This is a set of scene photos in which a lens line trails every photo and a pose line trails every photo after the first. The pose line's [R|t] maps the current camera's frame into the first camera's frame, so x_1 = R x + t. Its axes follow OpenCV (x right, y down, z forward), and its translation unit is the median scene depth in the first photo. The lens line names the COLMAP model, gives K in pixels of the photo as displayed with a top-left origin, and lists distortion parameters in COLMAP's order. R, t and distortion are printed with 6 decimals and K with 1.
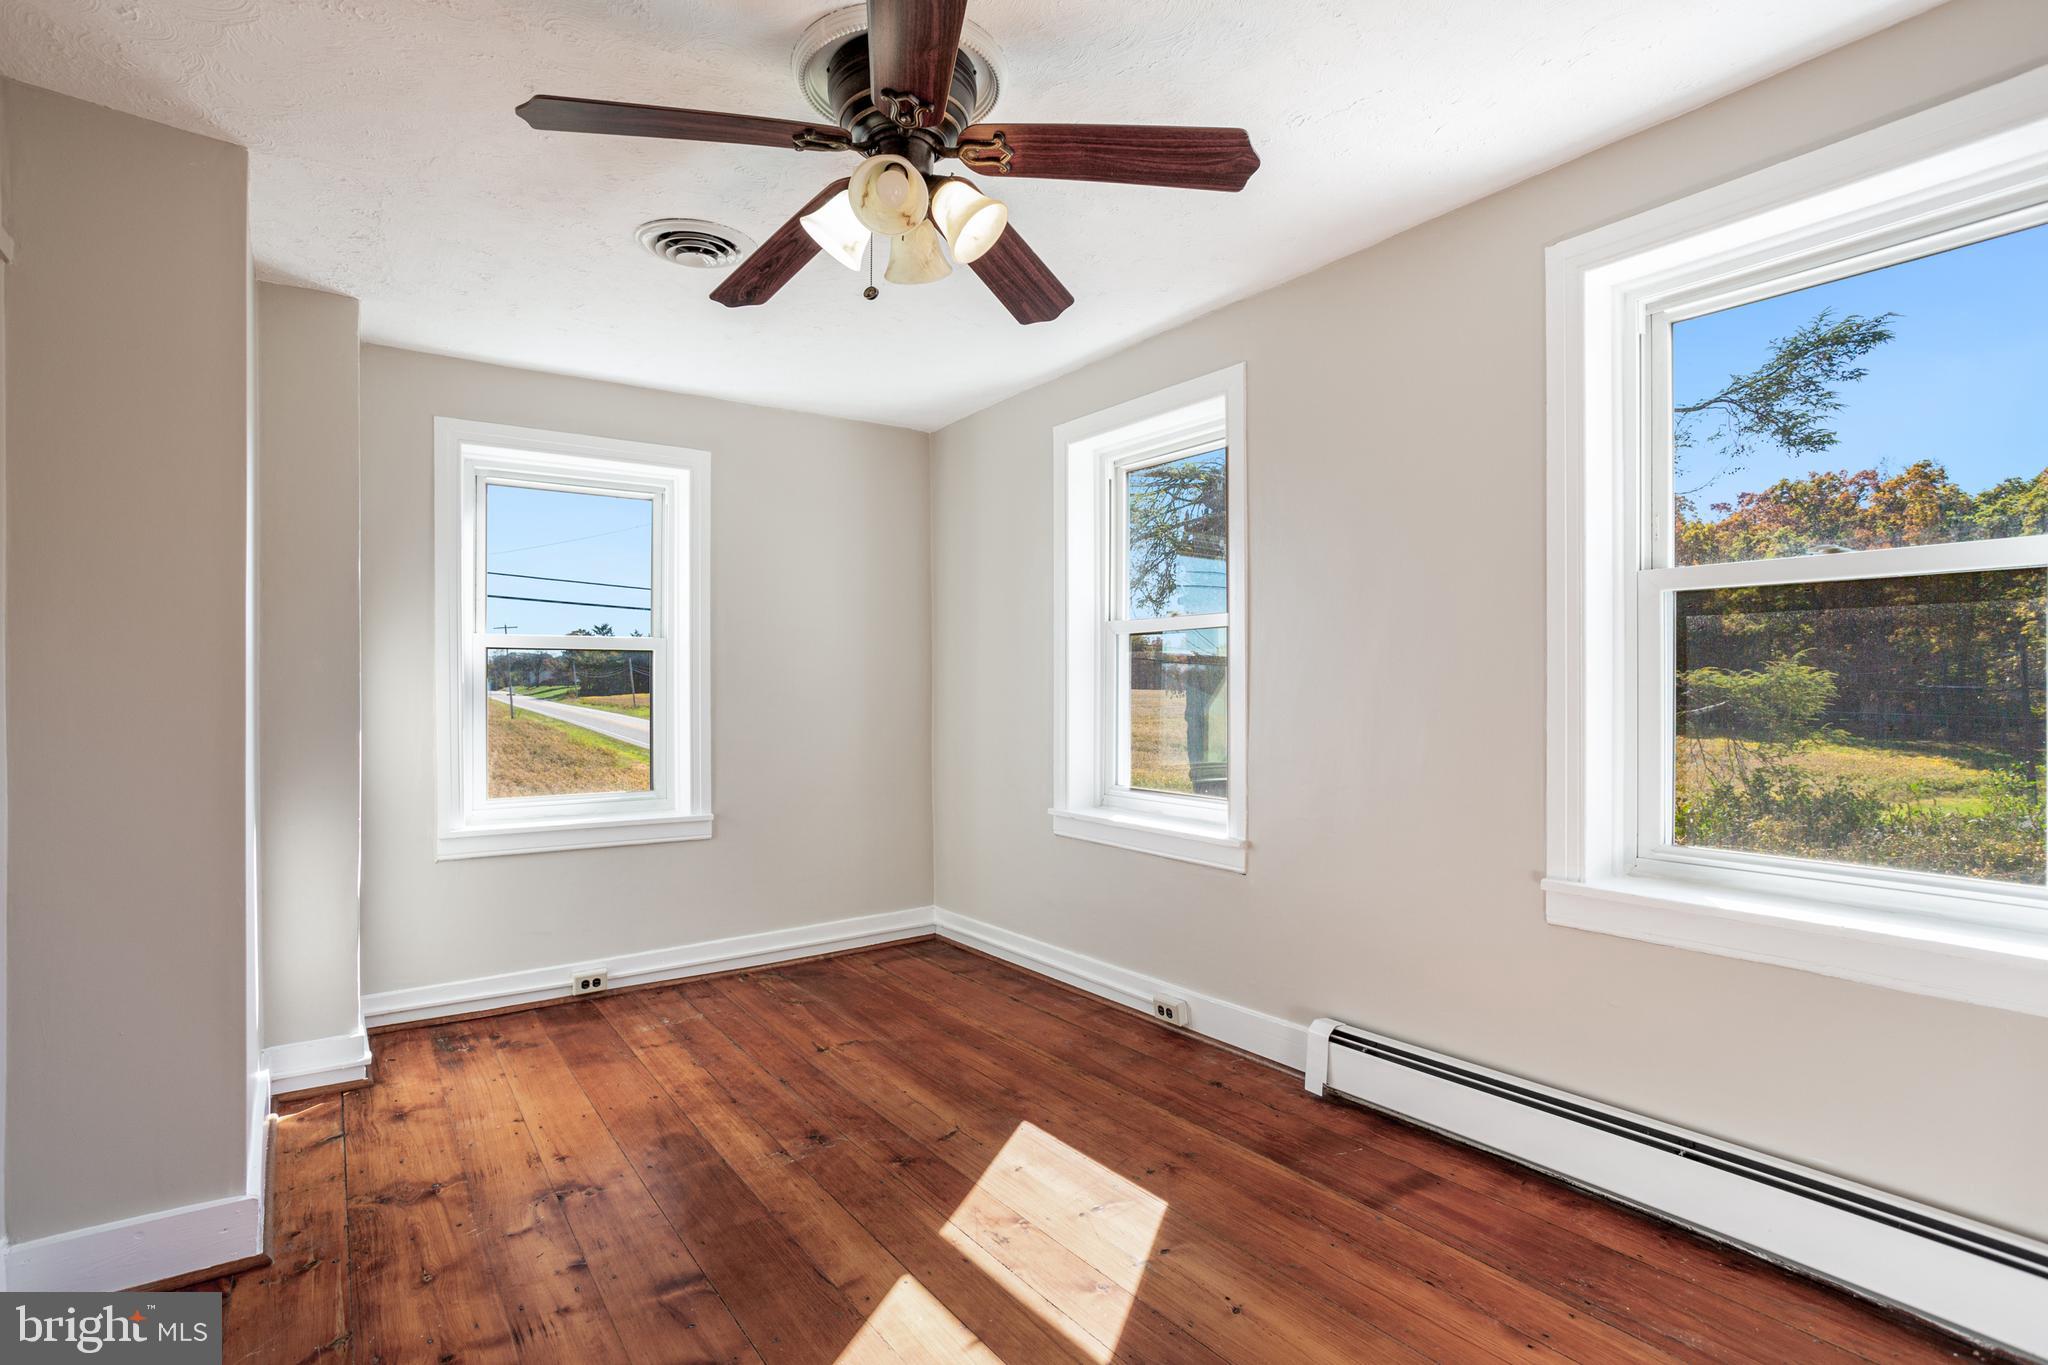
lens RADIAL K [[991.0, 0, 1026.2], [0, 991.0, 692.9], [0, 0, 1]] dist [-0.092670, 0.053029]
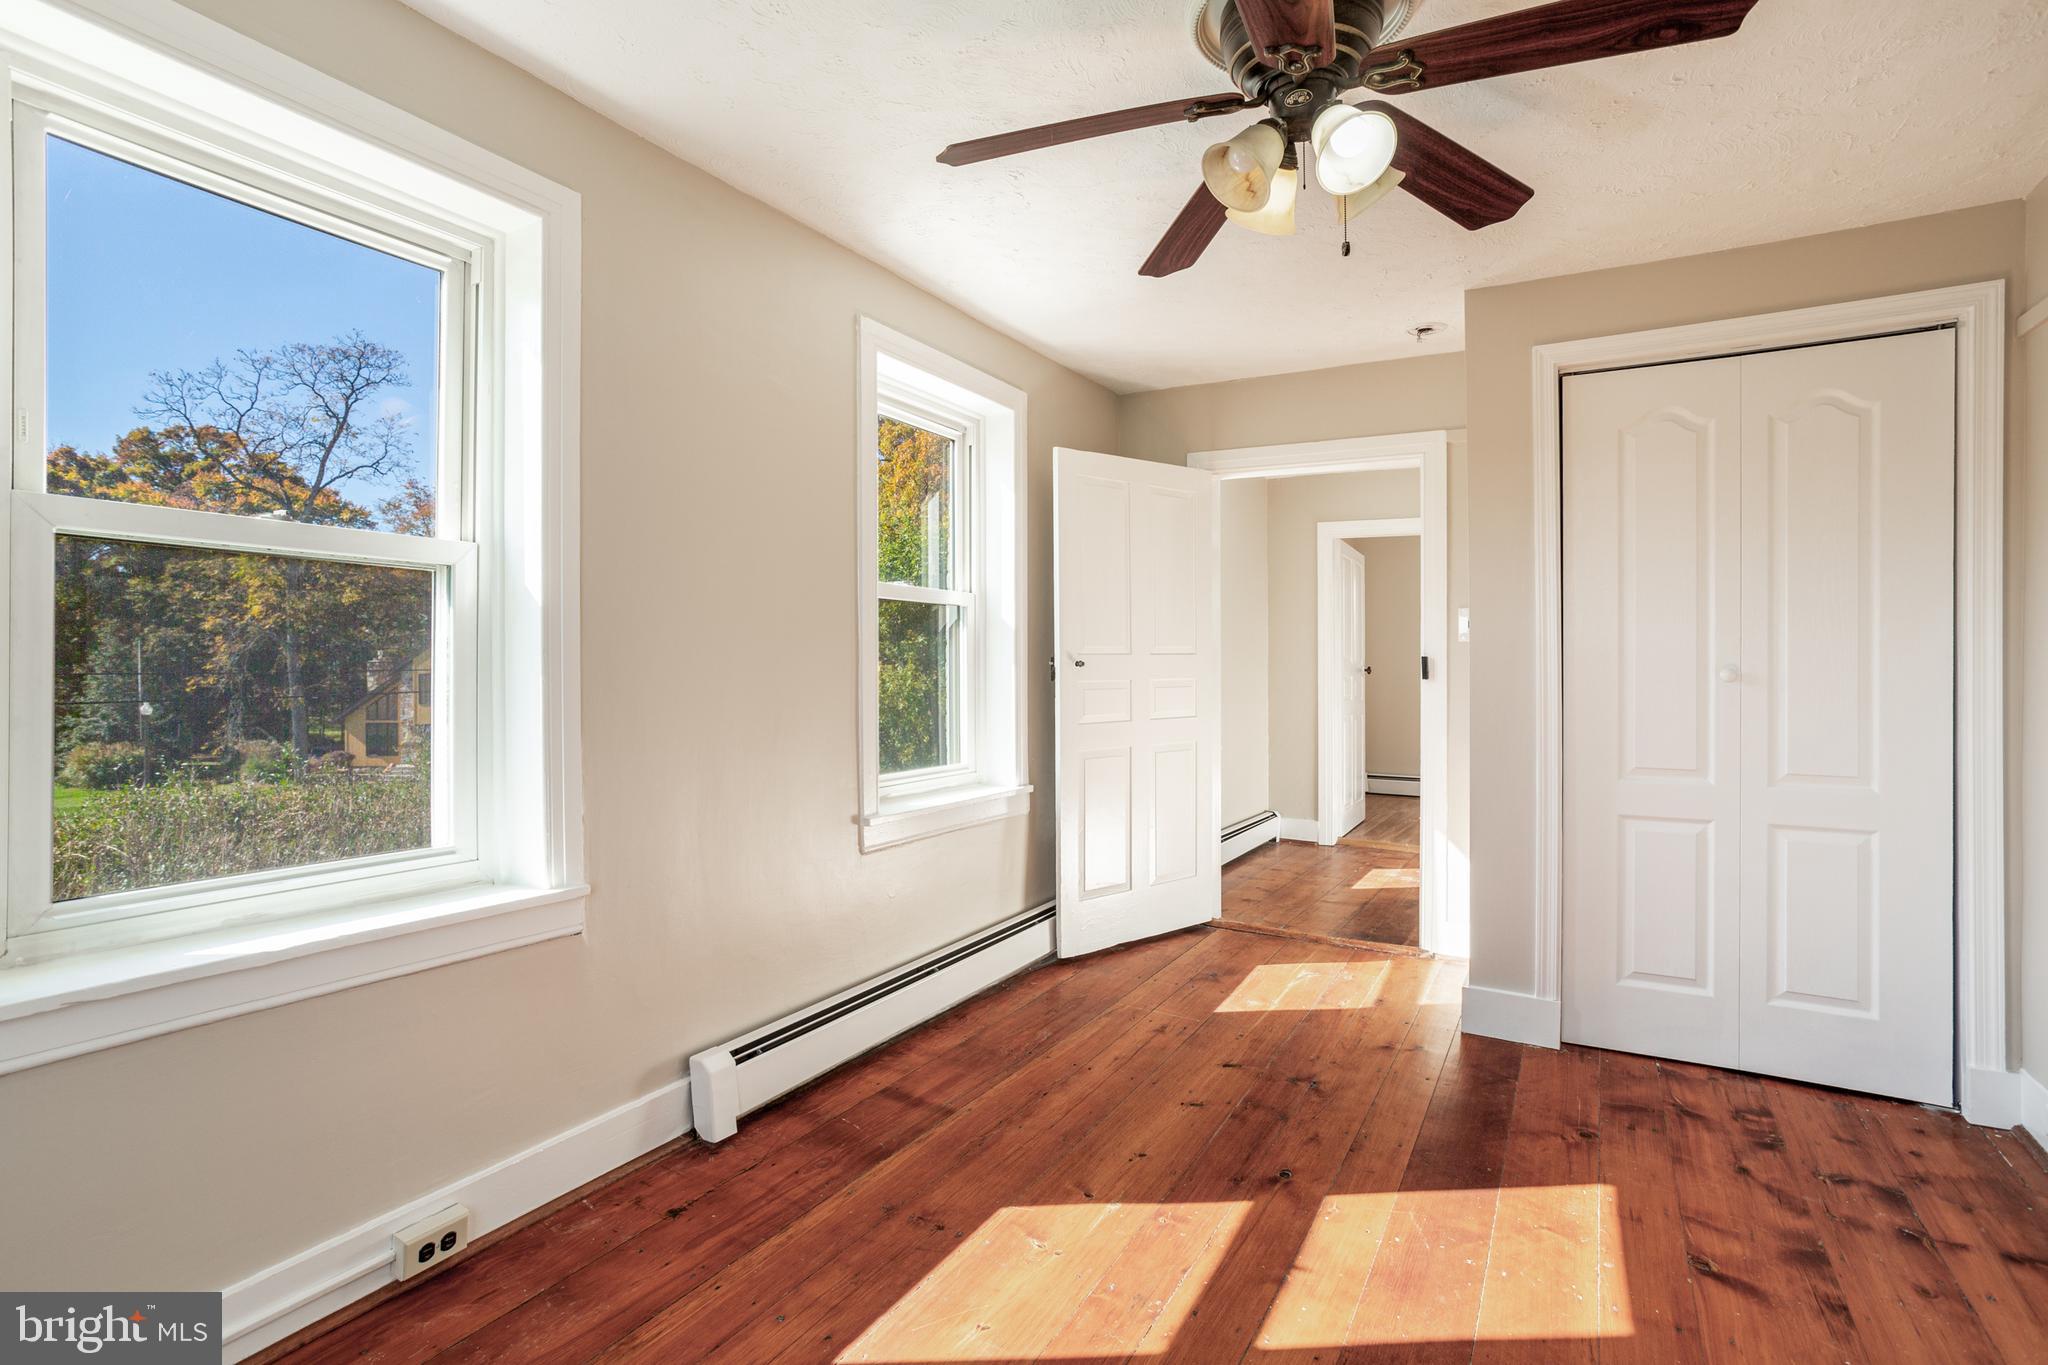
lens RADIAL K [[994.0, 0, 1022.7], [0, 994.0, 666.6], [0, 0, 1]] dist [-0.050655, 0.035983]
pose [[-0.409111, -0.001476, 0.912483, -0.699646], [0.000918, 0.999998, 0.002029, -0.006499], [-0.912484, 0.001667, -0.409109, 1.295650]]
